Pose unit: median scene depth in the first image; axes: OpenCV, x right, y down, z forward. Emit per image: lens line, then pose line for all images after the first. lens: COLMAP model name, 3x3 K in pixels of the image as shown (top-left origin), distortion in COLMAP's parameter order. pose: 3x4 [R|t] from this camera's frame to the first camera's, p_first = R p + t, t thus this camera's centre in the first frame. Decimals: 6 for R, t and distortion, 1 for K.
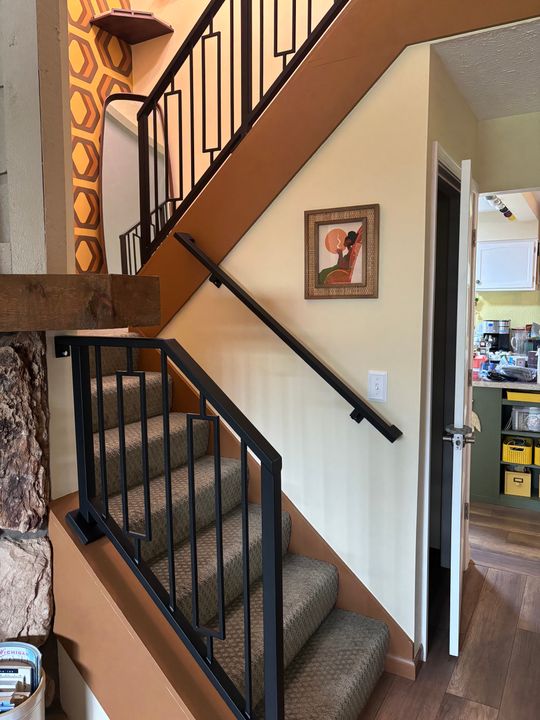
lens RADIAL K [[542.0, 0, 259.3], [0, 542.0, 348.4], [0, 0, 1]] dist [0.041680, -0.025879]
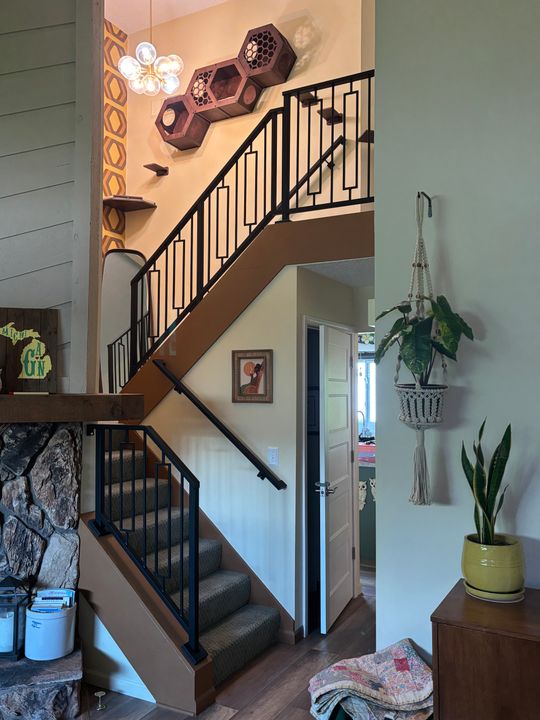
lens RADIAL K [[621.6, 0, 268.5], [0, 621.6, 358.3], [0, 0, 1]] dist [0.072243, -0.065325]
pose [[0.999374, 0.012547, 0.033093, 0.148485], [-0.007872, 0.990431, -0.137784, 0.036824], [-0.034506, 0.137438, 0.989909, -0.991254]]
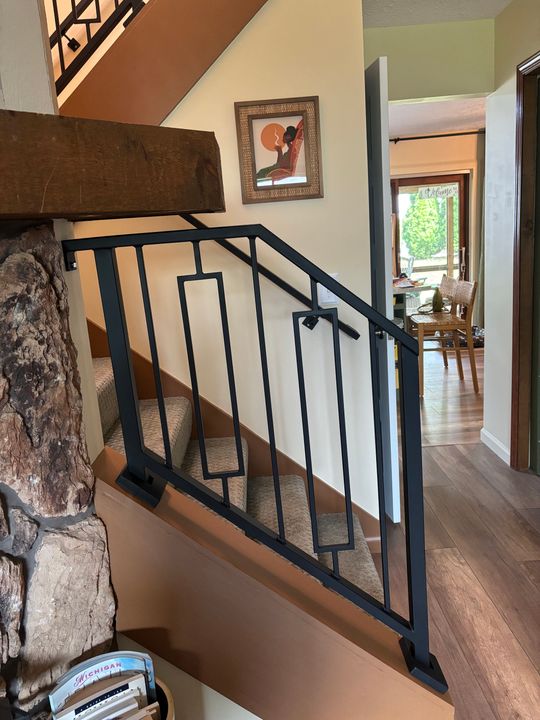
lens RADIAL K [[542.0, 0, 254.9], [0, 542.0, 348.5], [0, 0, 1]] dist [0.041680, -0.025879]
pose [[0.860034, -0.155910, 0.485834, -0.429863], [0.114031, 0.986820, 0.114822, 0.051612], [-0.497332, -0.043351, 0.866476, 0.214206]]
